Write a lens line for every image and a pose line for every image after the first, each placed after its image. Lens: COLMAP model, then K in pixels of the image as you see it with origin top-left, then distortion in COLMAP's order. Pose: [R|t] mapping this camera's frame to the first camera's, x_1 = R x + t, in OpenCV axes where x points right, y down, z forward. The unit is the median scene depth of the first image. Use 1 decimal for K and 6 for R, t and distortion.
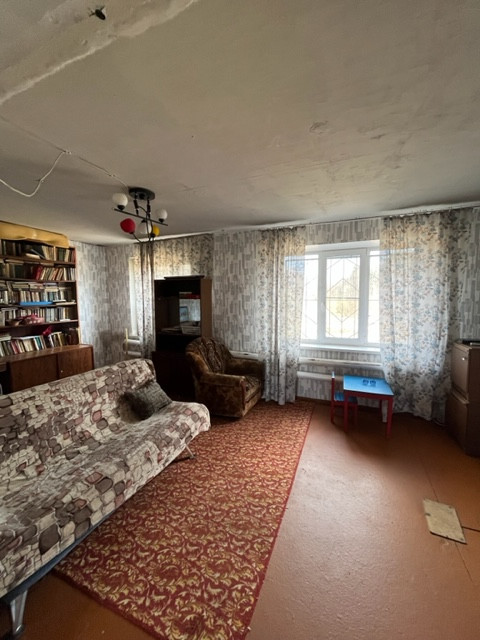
lens RADIAL K [[258.6, 0, 239.1], [0, 258.6, 318.6], [0, 0, 1]] dist [-0.002083, -0.000063]
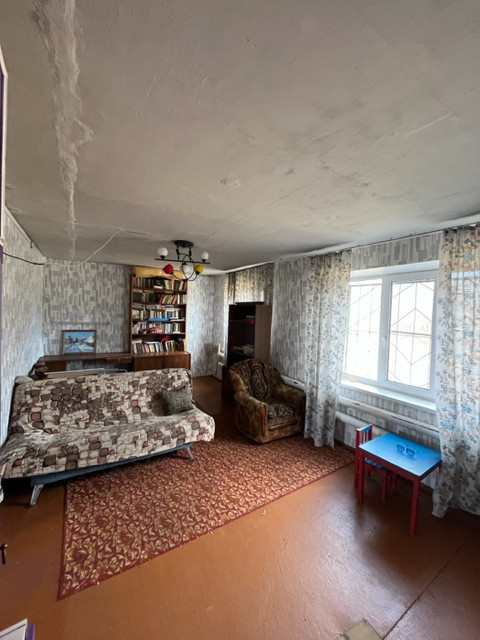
lens RADIAL K [[258.6, 0, 239.4], [0, 258.6, 318.3], [0, 0, 1]] dist [-0.002083, -0.000063]
pose [[0.820655, 0.050033, -0.569229, 0.507060], [-0.087339, 0.995437, -0.038421, -0.061074], [0.564710, 0.081246, 0.821281, 0.083412]]
